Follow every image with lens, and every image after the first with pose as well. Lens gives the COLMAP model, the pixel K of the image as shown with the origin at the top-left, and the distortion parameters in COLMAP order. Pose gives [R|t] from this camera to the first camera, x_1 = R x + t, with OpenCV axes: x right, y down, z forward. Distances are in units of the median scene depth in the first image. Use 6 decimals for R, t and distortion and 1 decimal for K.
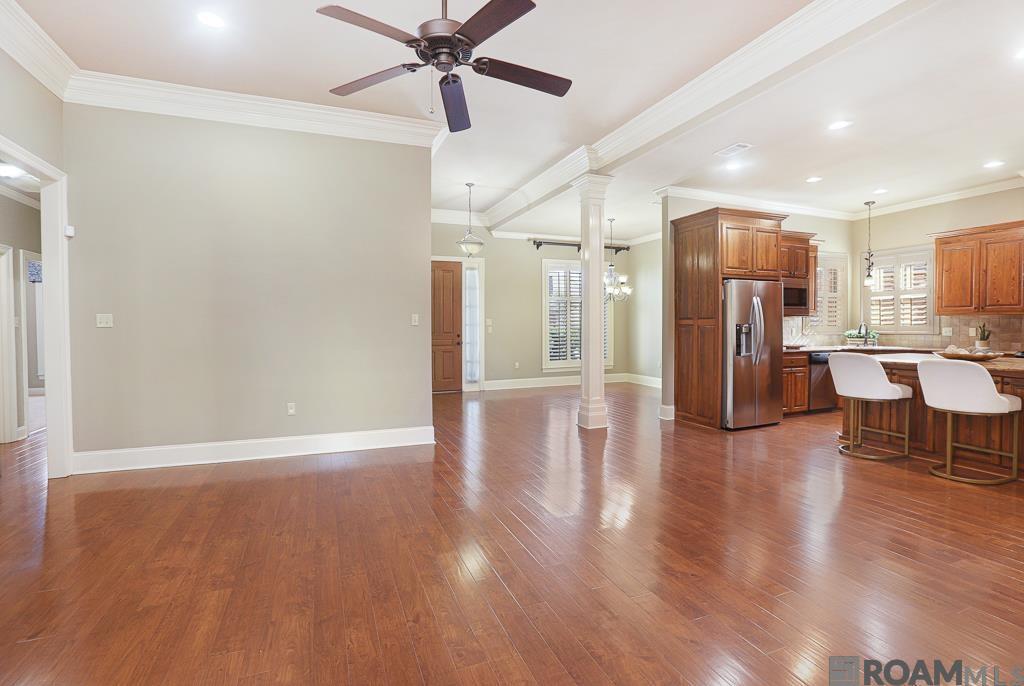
lens RADIAL K [[486.2, 0, 512.0], [0, 486.2, 343.0], [0, 0, 1]] dist [-0.026449, 0.000336]
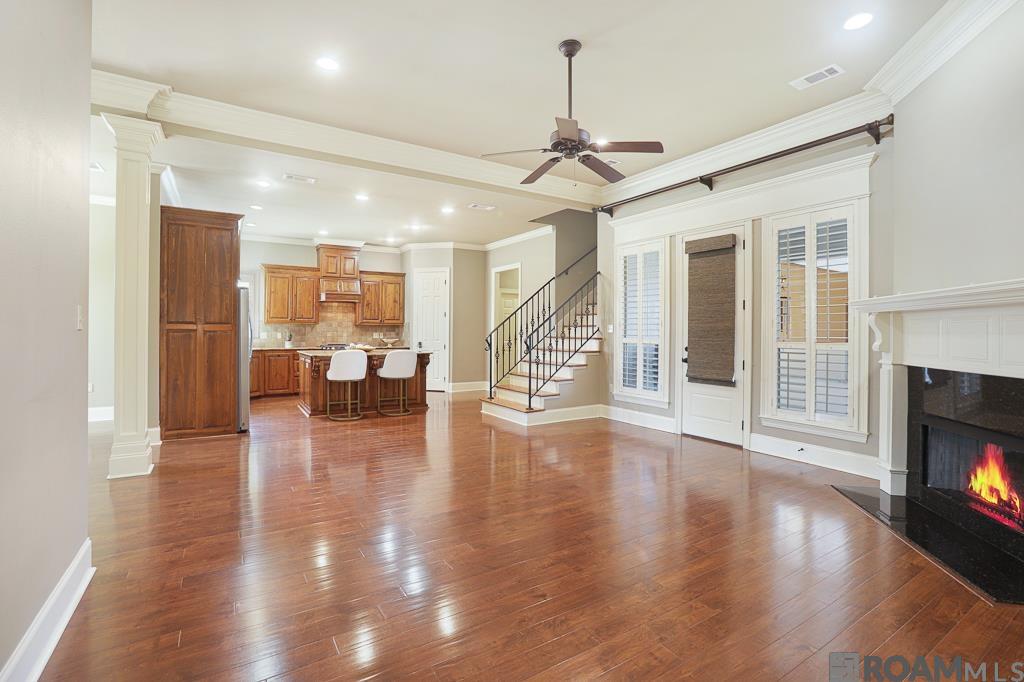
lens RADIAL K [[473.0, 0, 517.7], [0, 473.0, 332.4], [0, 0, 1]] dist [0.000744, 0.000259]
pose [[-0.199249, -0.000401, 0.979949, -0.642206], [0.024379, 0.999688, 0.005366, -0.023700], [-0.979646, 0.024959, -0.199177, 0.608315]]
